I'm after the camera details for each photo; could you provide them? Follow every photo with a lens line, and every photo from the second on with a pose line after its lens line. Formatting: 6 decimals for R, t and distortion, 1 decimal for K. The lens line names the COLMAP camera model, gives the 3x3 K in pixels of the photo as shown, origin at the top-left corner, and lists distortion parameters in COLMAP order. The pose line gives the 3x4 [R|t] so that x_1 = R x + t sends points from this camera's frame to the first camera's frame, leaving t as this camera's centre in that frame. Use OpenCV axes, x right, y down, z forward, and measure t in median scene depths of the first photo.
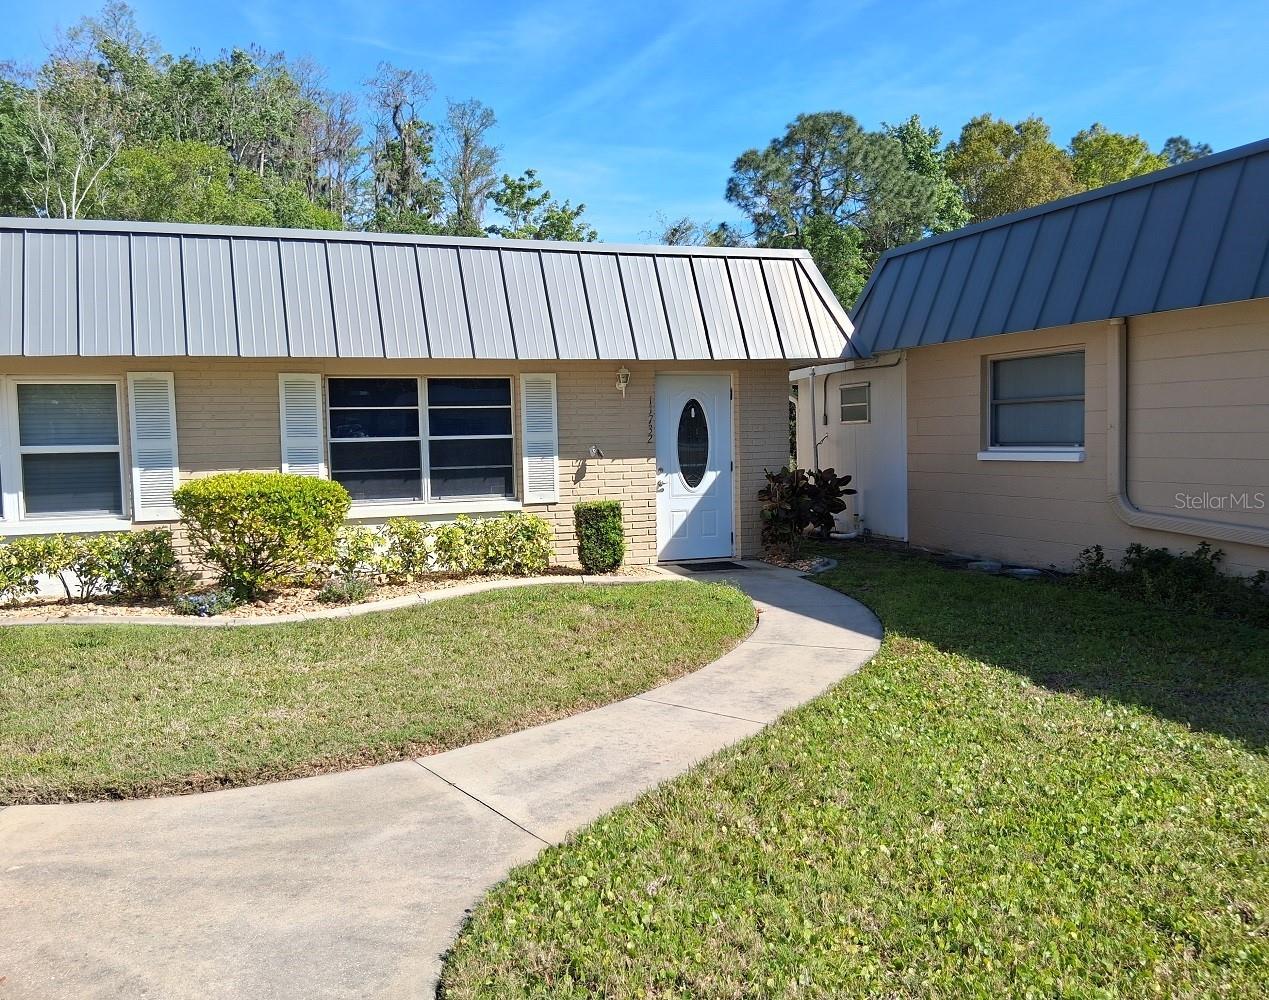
lens RADIAL K [[996.9, 0, 574.2], [0, 996.9, 497.9], [0, 0, 1]] dist [0.116132, -0.199804]
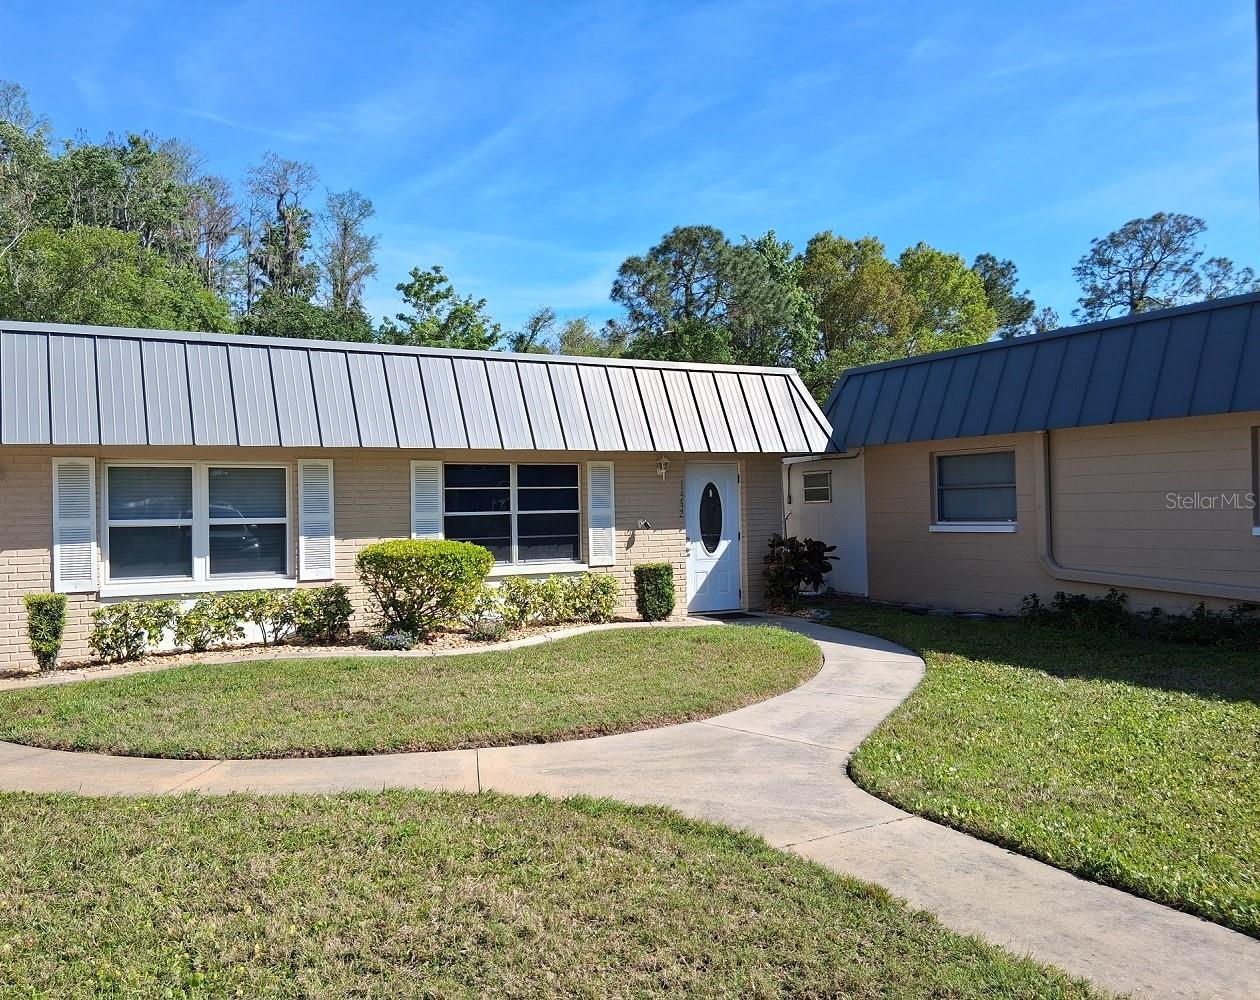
lens RADIAL K [[989.9, 0, 570.2], [0, 989.9, 497.9], [0, 0, 1]] dist [0.116132, -0.199804]
pose [[0.989063, 0.005991, 0.147369, -0.250801], [0.005538, 0.996962, -0.077695, 0.017017], [-0.147387, 0.077662, 0.986025, -0.210778]]
